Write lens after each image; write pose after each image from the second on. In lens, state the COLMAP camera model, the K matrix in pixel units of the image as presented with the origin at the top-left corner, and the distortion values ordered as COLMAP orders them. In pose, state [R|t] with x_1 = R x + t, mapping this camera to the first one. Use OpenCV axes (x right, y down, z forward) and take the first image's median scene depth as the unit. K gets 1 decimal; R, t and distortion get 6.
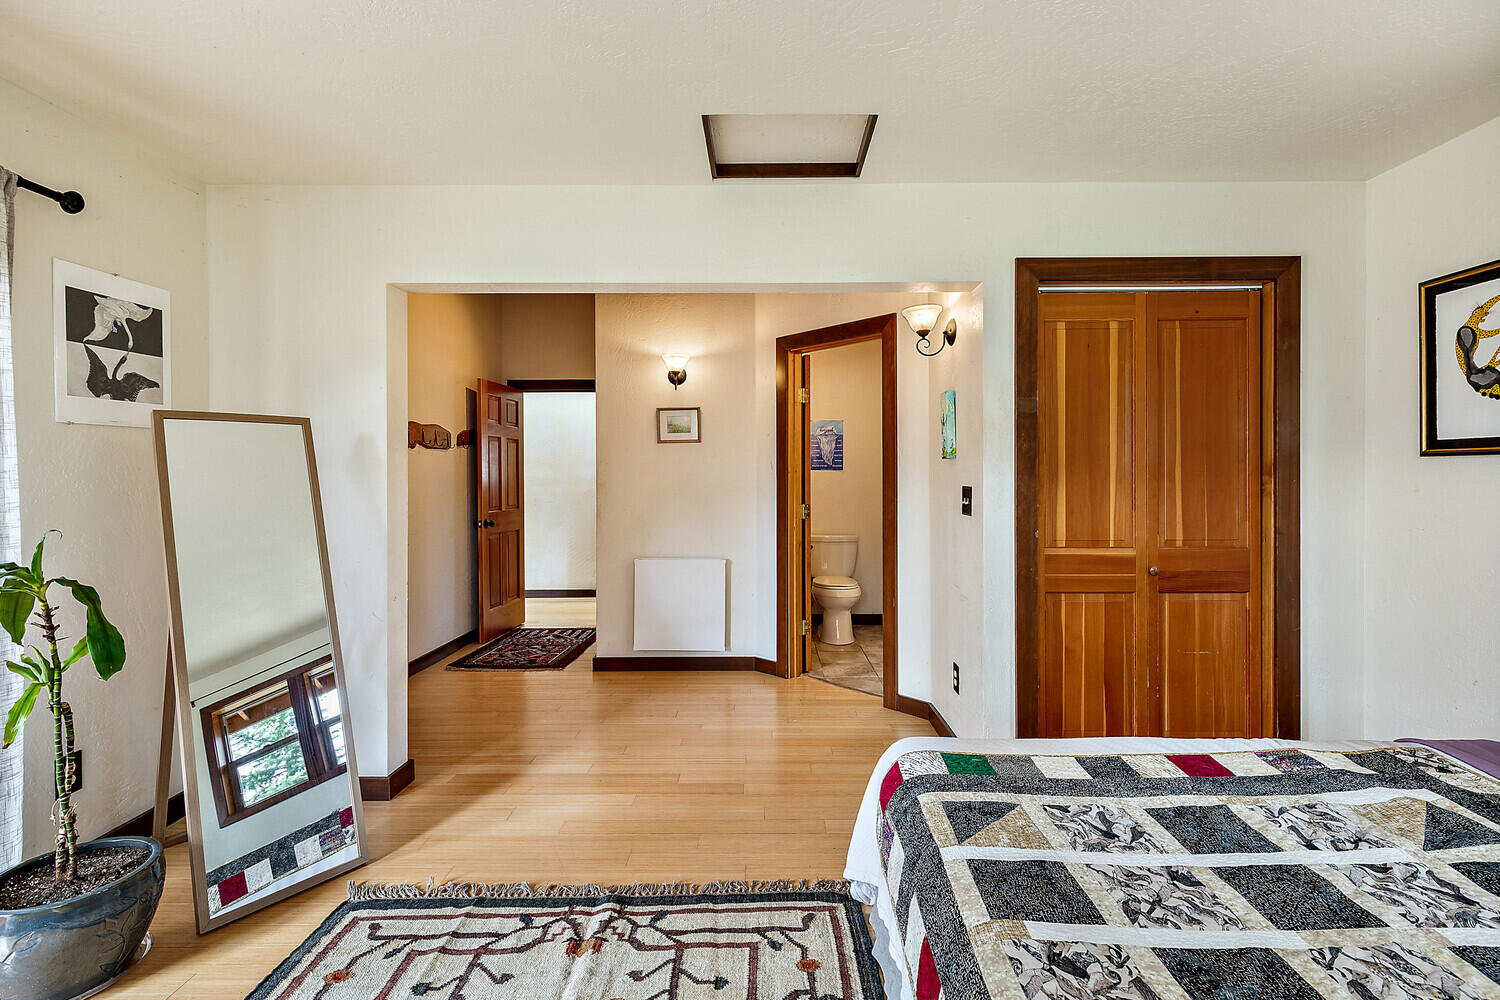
lens RADIAL K [[687.9, 0, 754.4], [0, 687.9, 468.0], [0, 0, 1]] dist [0.006811, -0.000483]
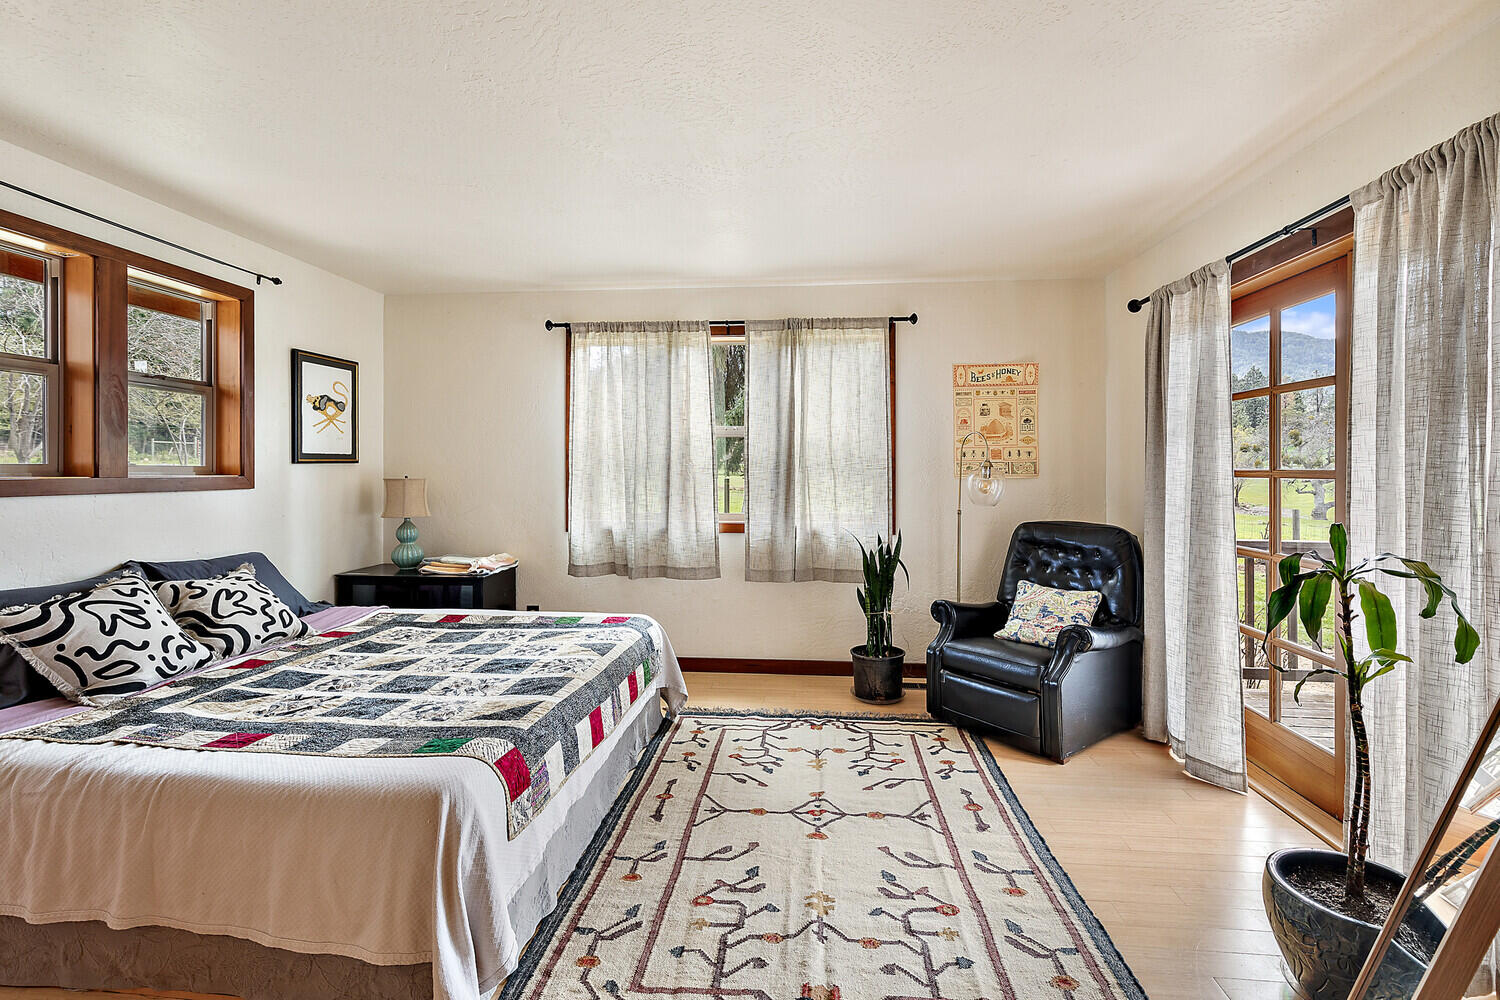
lens RADIAL K [[687.9, 0, 754.4], [0, 687.9, 468.0], [0, 0, 1]] dist [0.006811, -0.000483]
pose [[-0.997458, 0.004838, 0.071091, -0.232766], [0.004392, 0.999970, -0.006429, 0.013102], [-0.071120, -0.006100, -0.997449, 1.954711]]
